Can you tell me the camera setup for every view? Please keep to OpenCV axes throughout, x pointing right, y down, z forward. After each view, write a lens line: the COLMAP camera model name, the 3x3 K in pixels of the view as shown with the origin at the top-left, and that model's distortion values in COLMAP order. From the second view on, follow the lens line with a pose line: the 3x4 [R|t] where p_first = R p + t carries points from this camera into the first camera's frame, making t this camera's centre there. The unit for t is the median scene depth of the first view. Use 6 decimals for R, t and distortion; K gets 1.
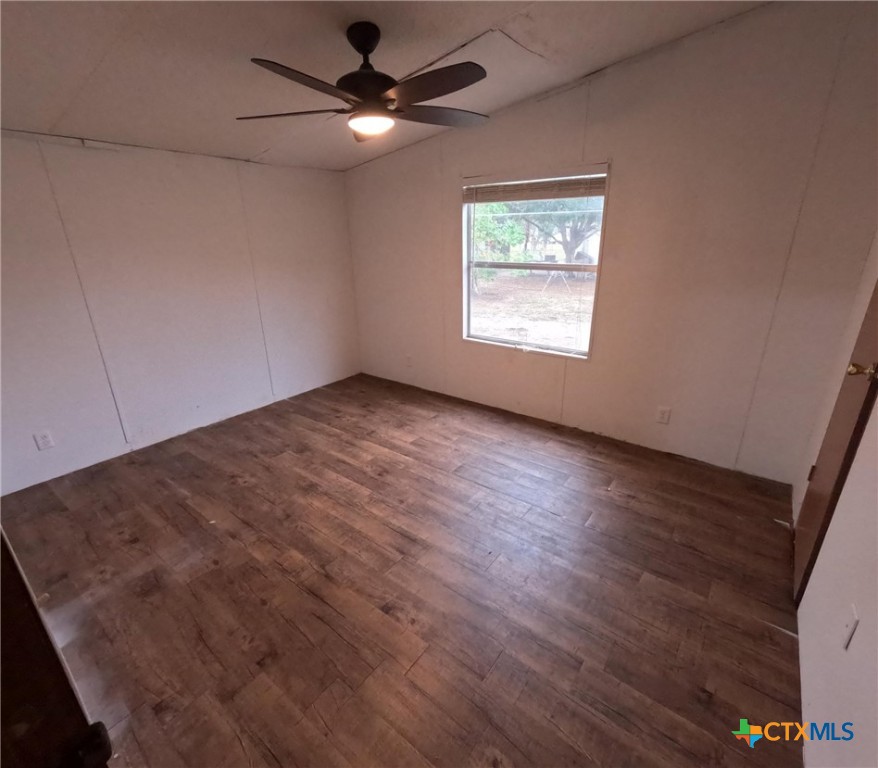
lens RADIAL K [[422.9, 0, 435.2], [0, 422.9, 378.9], [0, 0, 1]] dist [0.001289, 0.000758]
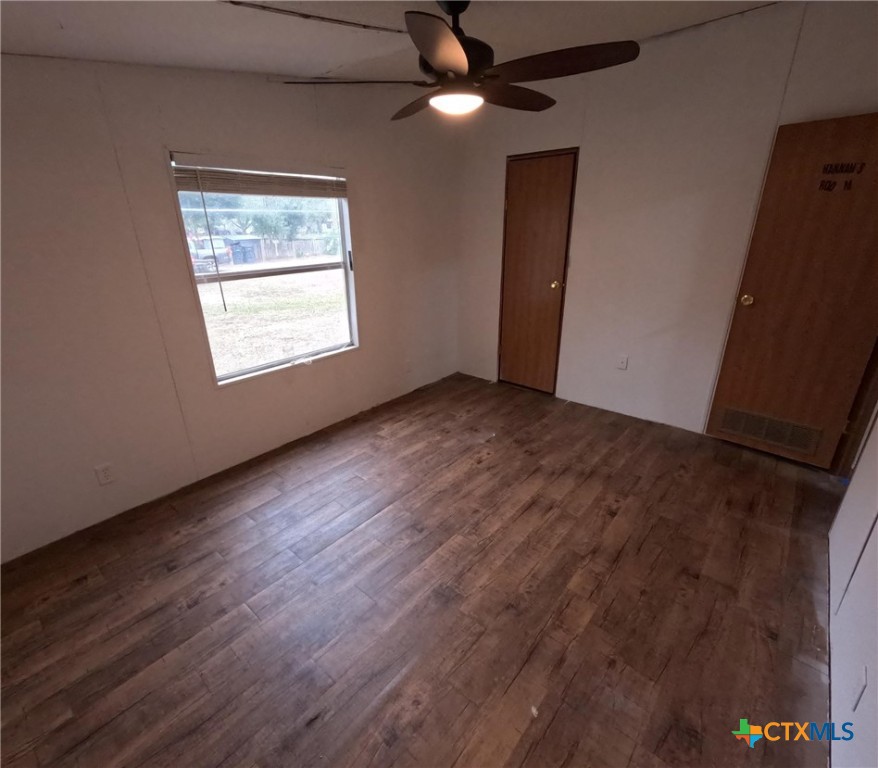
lens RADIAL K [[422.9, 0, 442.6], [0, 422.9, 379.6], [0, 0, 1]] dist [0.001289, 0.000758]
pose [[0.044692, -0.334830, 0.941218, -0.886296], [0.339847, 0.891063, 0.300851, -0.290294], [-0.939418, 0.306425, 0.153615, 0.833024]]
